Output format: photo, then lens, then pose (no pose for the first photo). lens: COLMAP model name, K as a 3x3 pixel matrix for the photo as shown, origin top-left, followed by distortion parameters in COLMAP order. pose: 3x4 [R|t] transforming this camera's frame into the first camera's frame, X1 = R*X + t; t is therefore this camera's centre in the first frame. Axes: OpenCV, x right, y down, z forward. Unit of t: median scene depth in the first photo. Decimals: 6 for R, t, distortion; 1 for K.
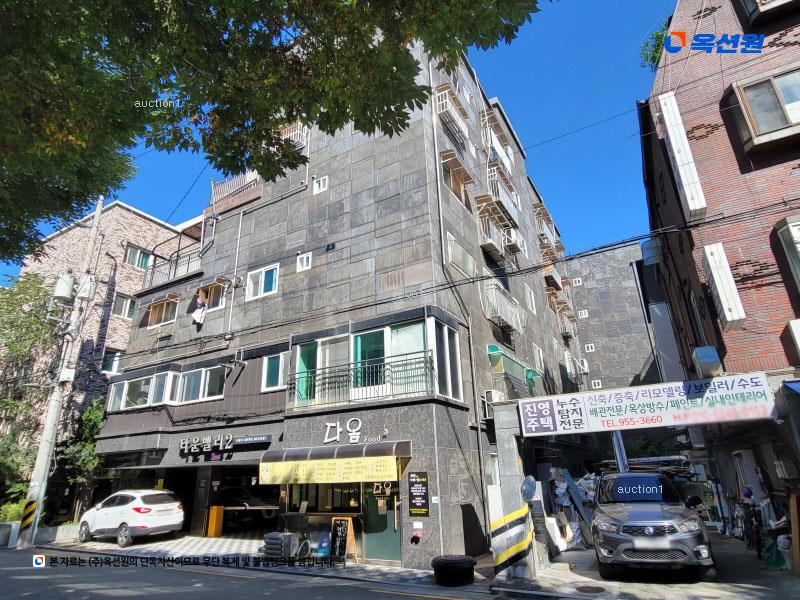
lens RADIAL K [[401.4, 0, 400.8], [0, 401.4, 317.0], [0, 0, 1]] dist [-0.000386, -0.000484]
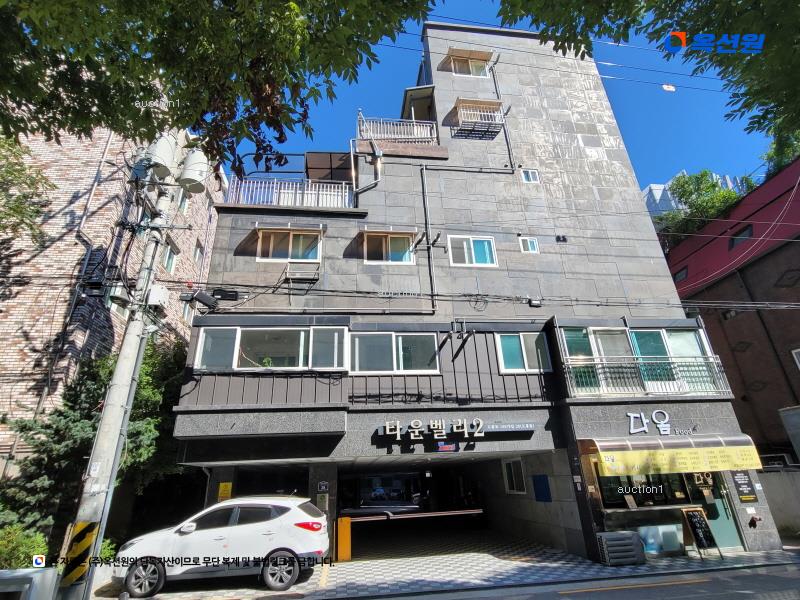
lens RADIAL K [[372.2, 0, 394.4], [0, 372.2, 303.2], [0, 0, 1]] dist [-0.002871, -0.001095]
pose [[0.833660, 0.231656, 0.501345, -0.960507], [-0.188053, 0.972599, -0.136705, 0.190637], [-0.519276, 0.019686, 0.854380, 0.417418]]
